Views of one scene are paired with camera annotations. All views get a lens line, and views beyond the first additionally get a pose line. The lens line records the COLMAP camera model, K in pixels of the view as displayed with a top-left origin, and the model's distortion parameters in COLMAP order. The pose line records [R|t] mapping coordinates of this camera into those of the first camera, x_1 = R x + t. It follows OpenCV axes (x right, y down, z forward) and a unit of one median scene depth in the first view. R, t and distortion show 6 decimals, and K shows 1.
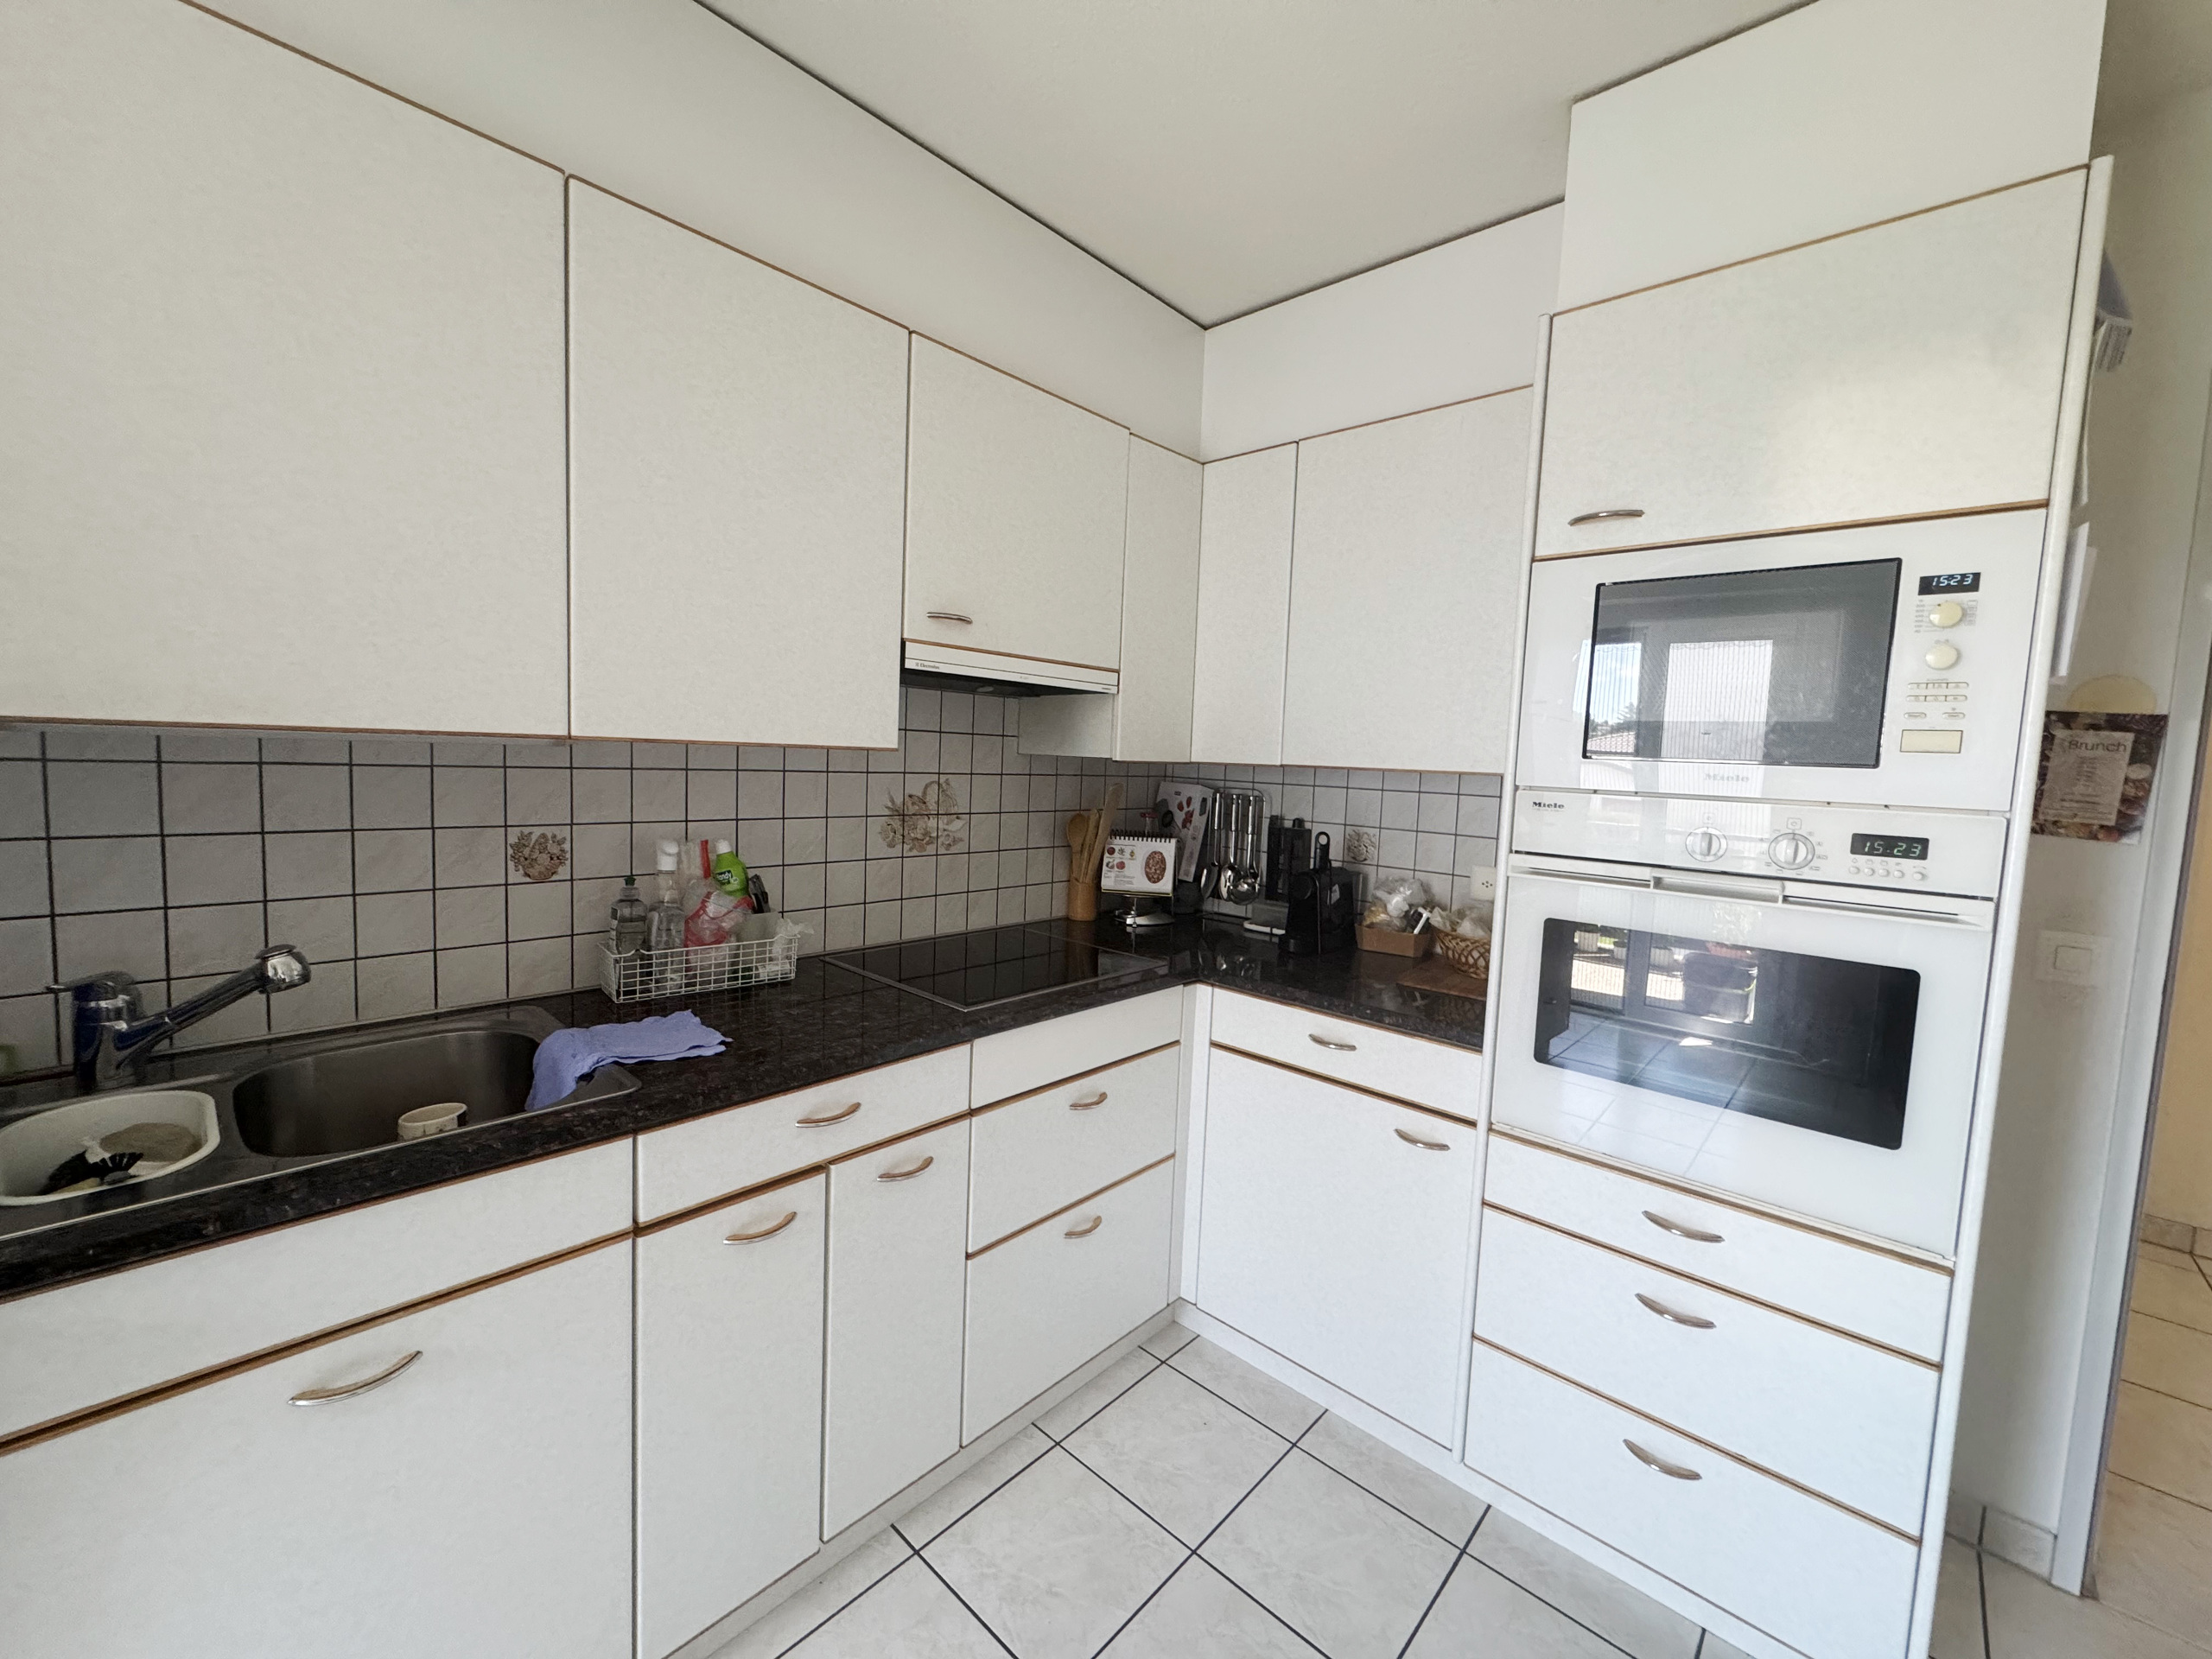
lens RADIAL K [[883.8, 0, 1105.7], [0, 883.8, 827.3], [0, 0, 1]] dist [0.001252, -0.000599]
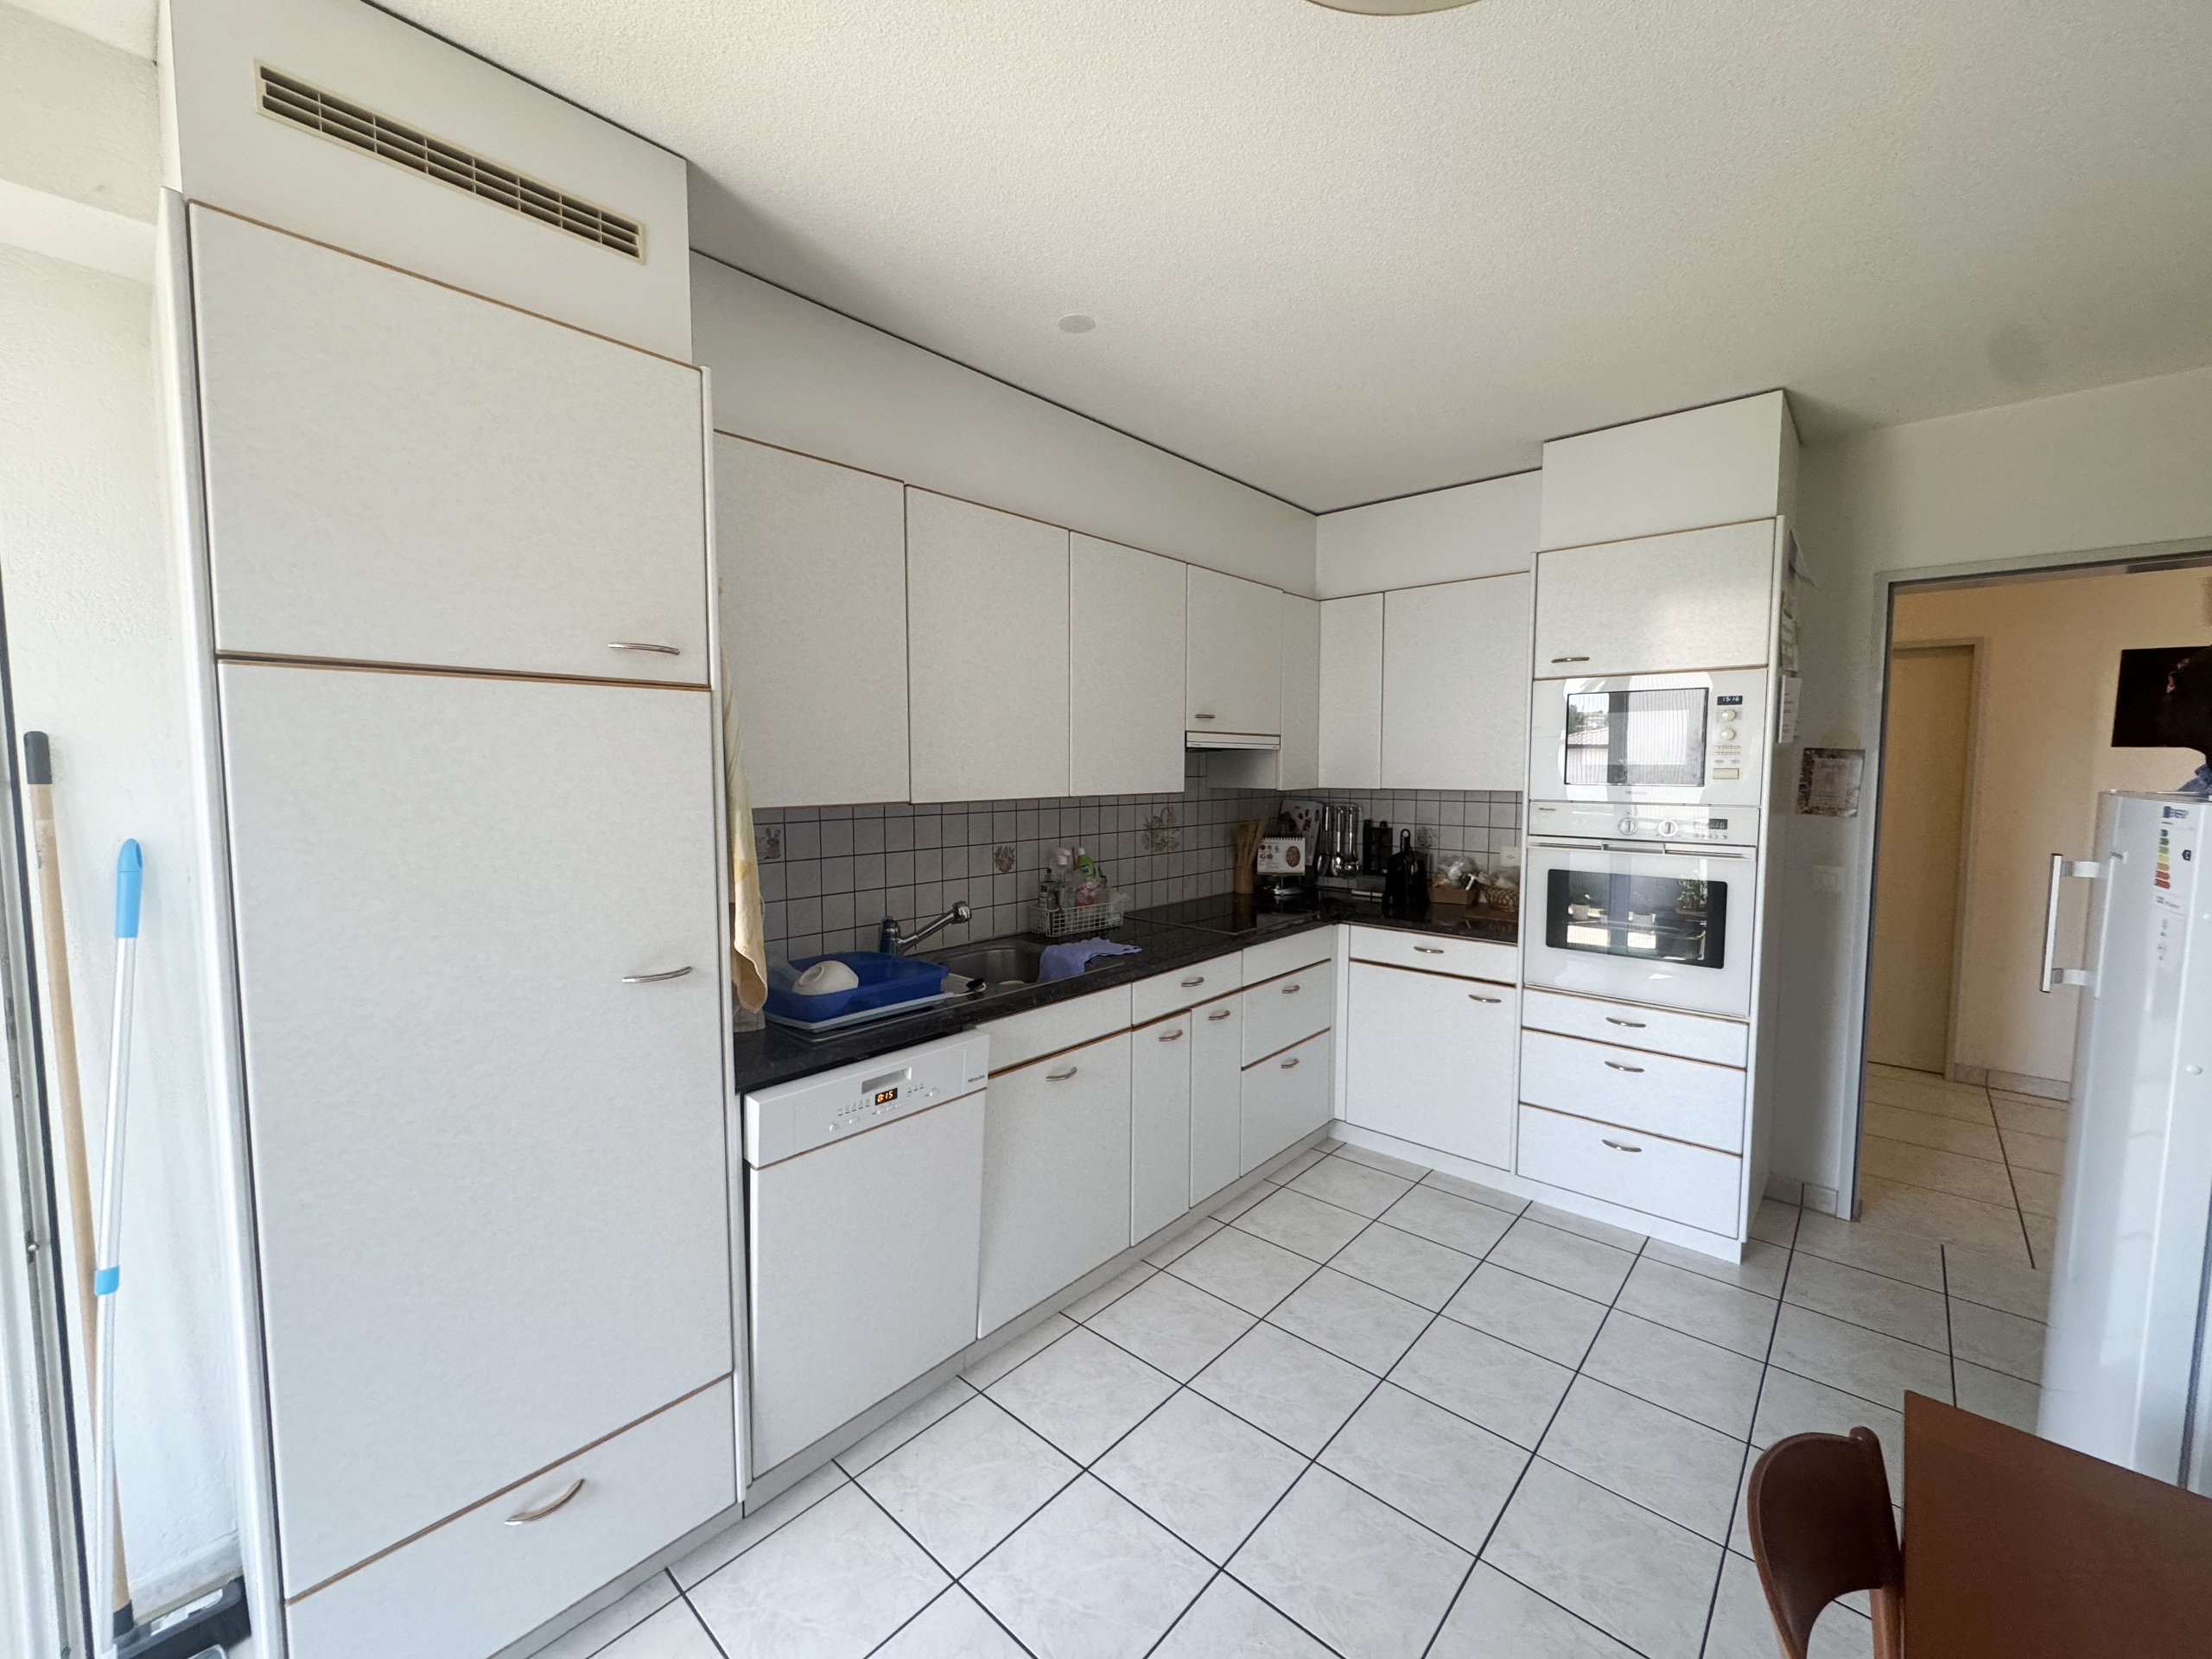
lens RADIAL K [[883.8, 0, 1105.6], [0, 883.8, 829.7], [0, 0, 1]] dist [0.001252, -0.000599]
pose [[0.999106, -0.041432, 0.008409, -0.413670], [0.041491, 0.999115, -0.006947, -0.006466], [-0.008113, 0.007290, 0.999941, -0.791080]]
